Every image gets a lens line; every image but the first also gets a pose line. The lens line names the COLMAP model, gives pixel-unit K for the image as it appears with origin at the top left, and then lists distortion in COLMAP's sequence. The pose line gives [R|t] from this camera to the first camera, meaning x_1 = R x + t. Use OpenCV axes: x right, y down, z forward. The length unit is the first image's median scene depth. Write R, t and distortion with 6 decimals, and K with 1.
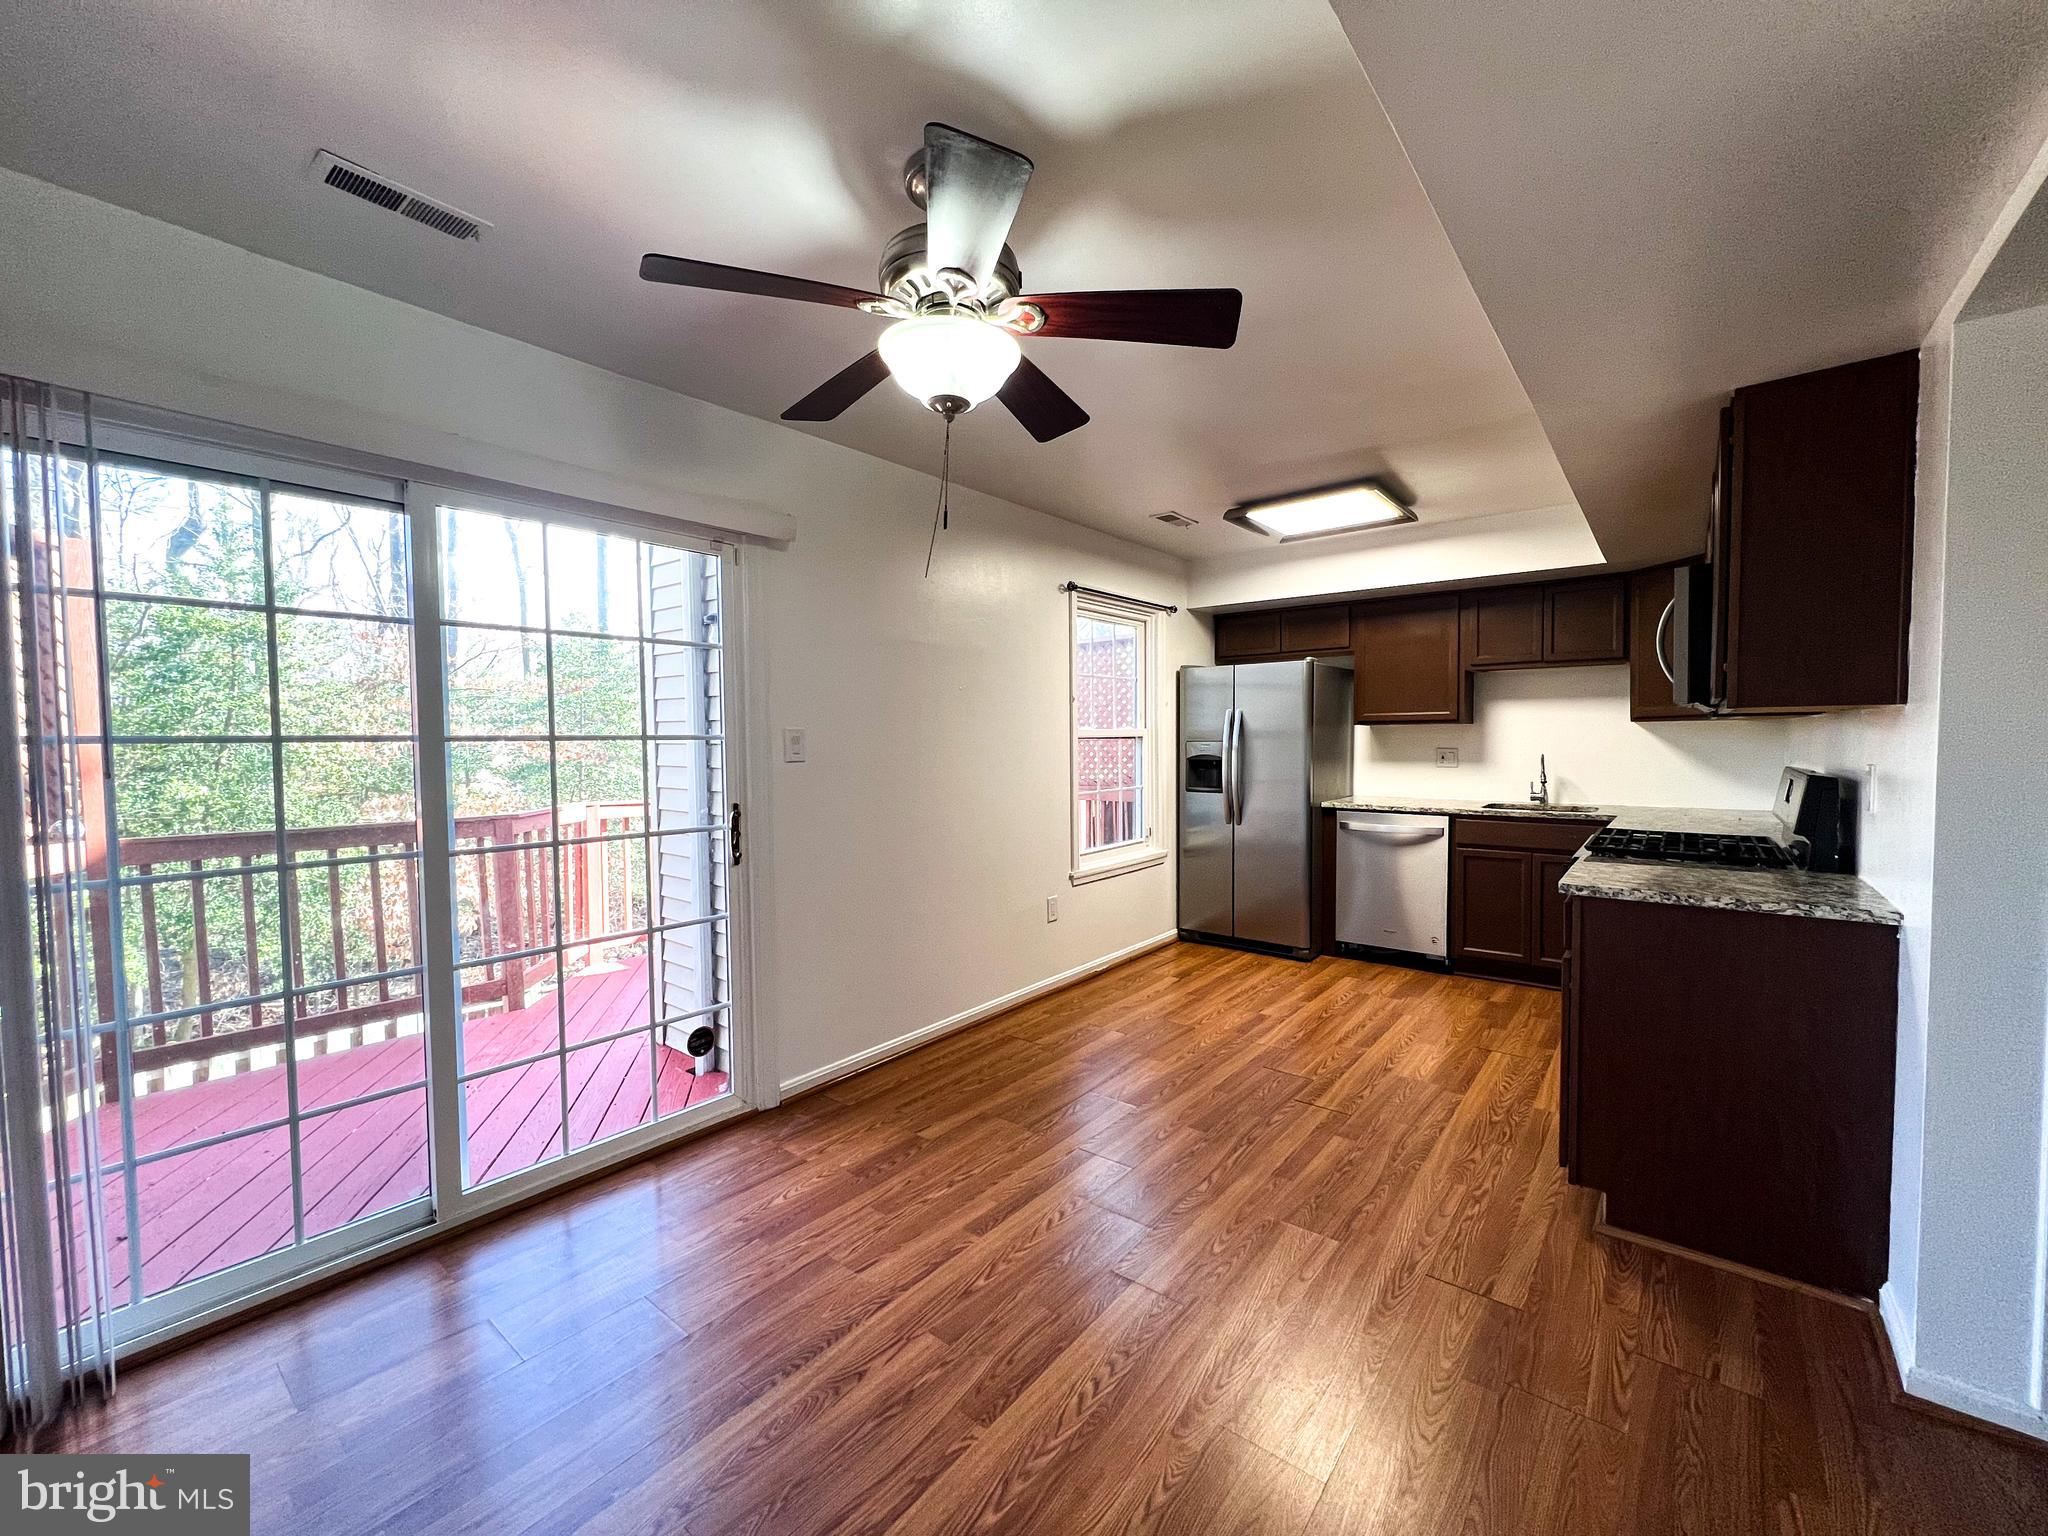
lens RADIAL K [[829.9, 0, 1023.1], [0, 829.9, 770.0], [0, 0, 1]] dist [0.000055, 0.000054]
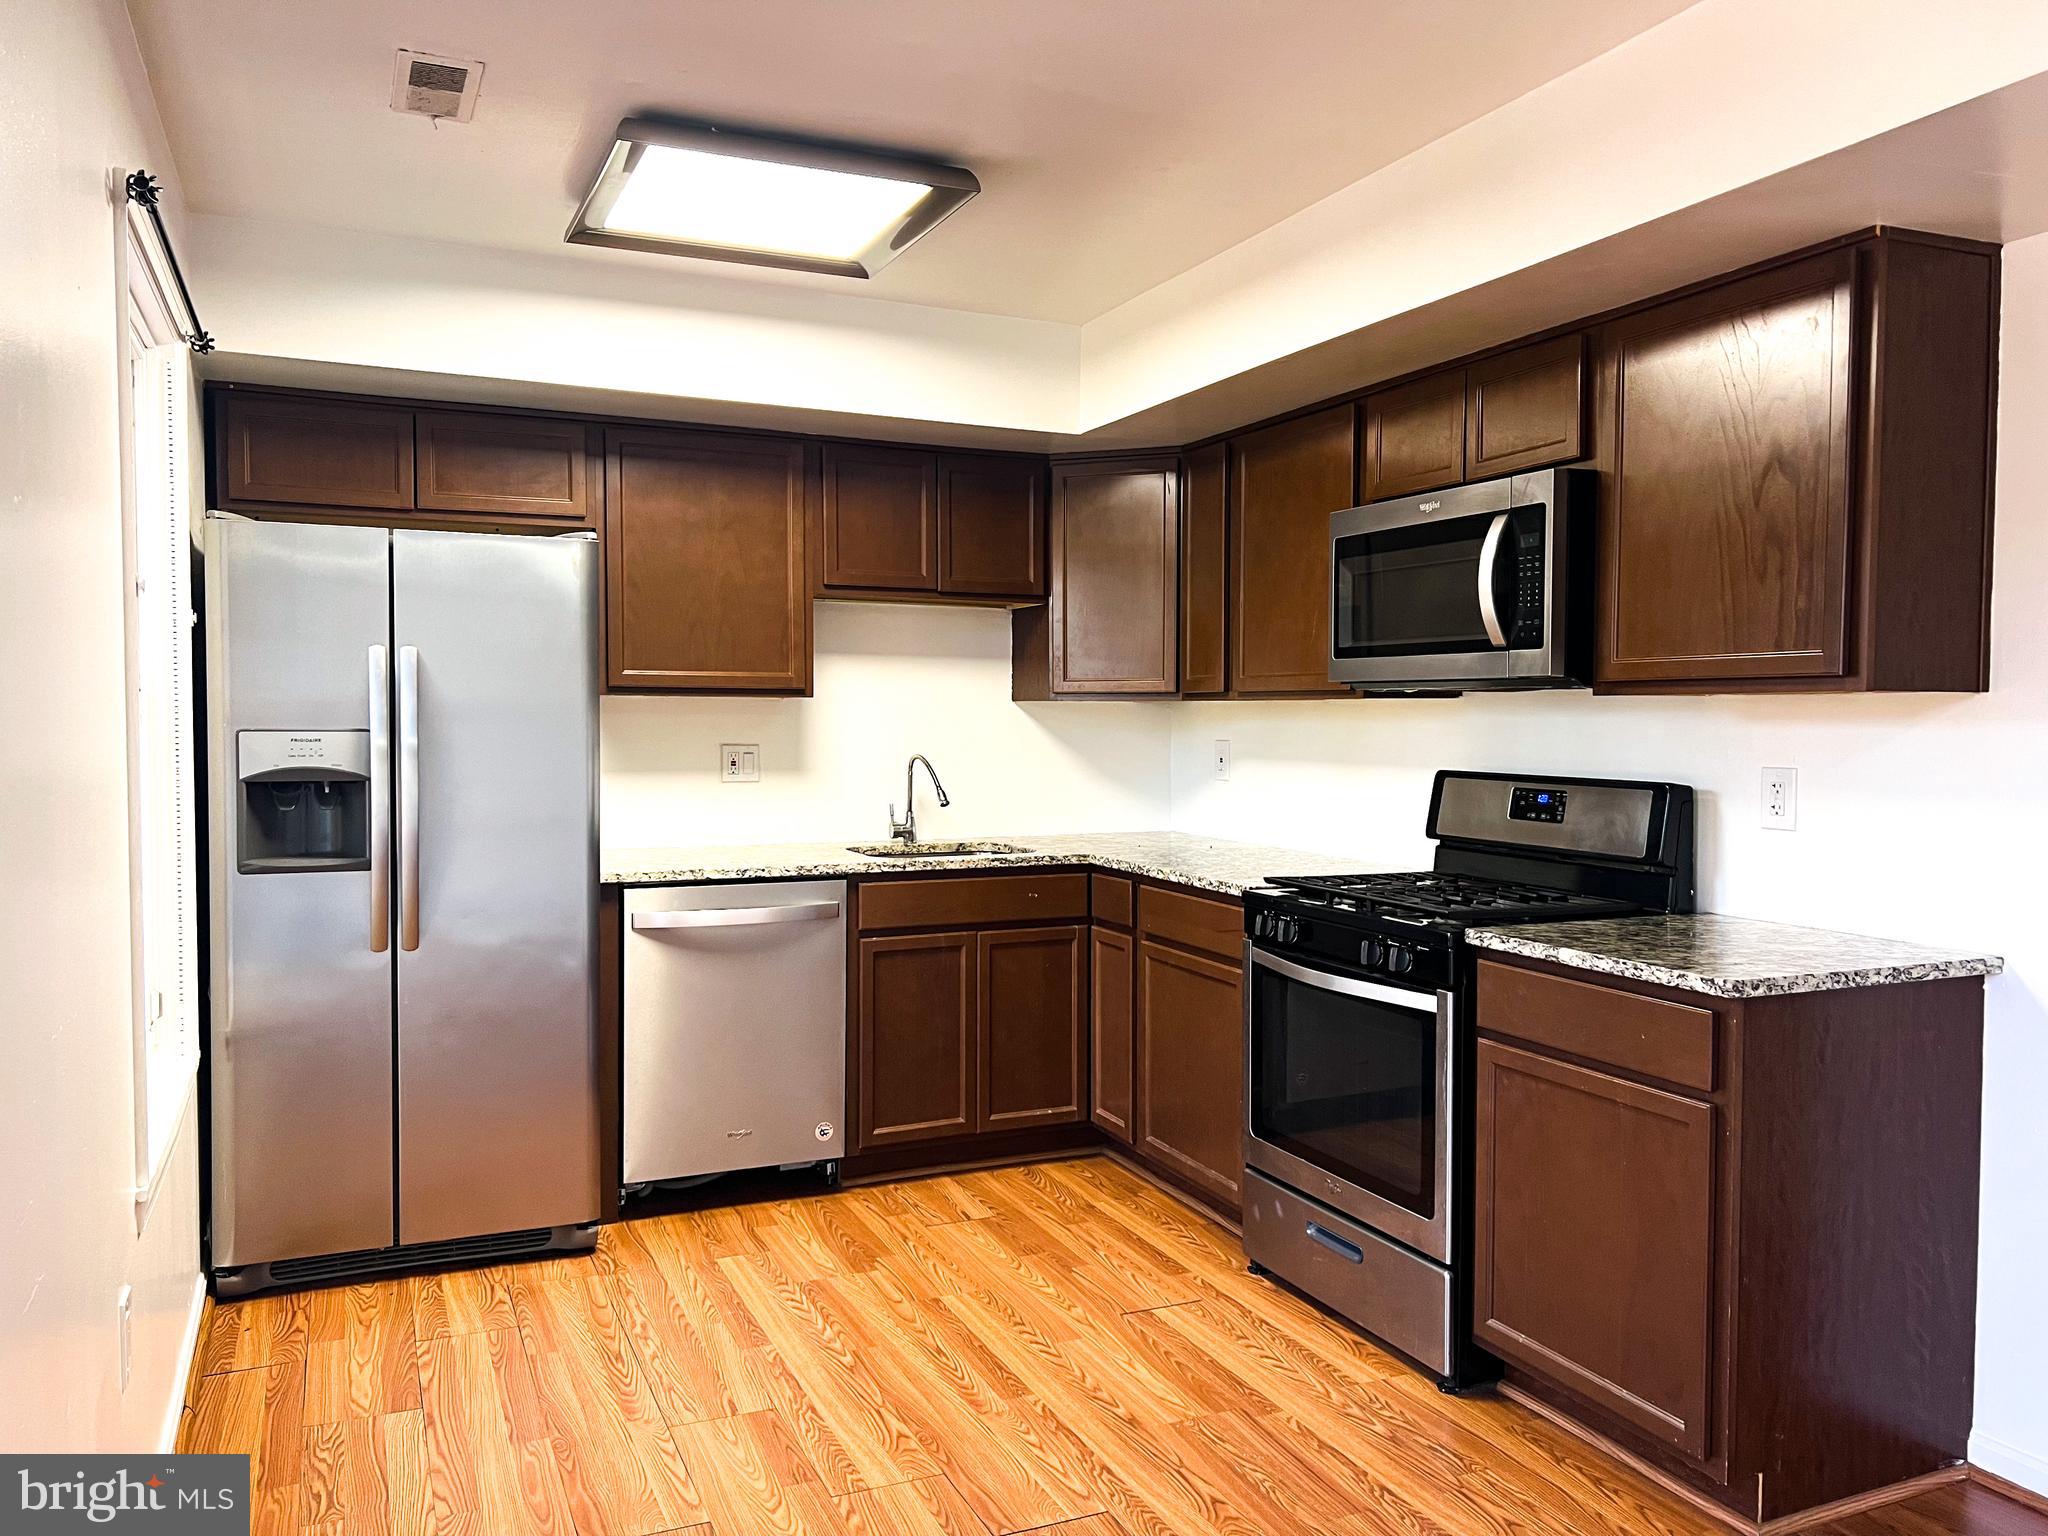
lens RADIAL K [[1539.5, 0, 1023.3], [0, 1539.5, 766.0], [0, 0, 1]] dist [0.022773, -0.003423]
pose [[0.454029, -0.021236, 0.890734, -0.279881], [0.027350, 0.999577, 0.009891, -0.020444], [-0.890567, 0.019871, 0.454418, 0.479068]]
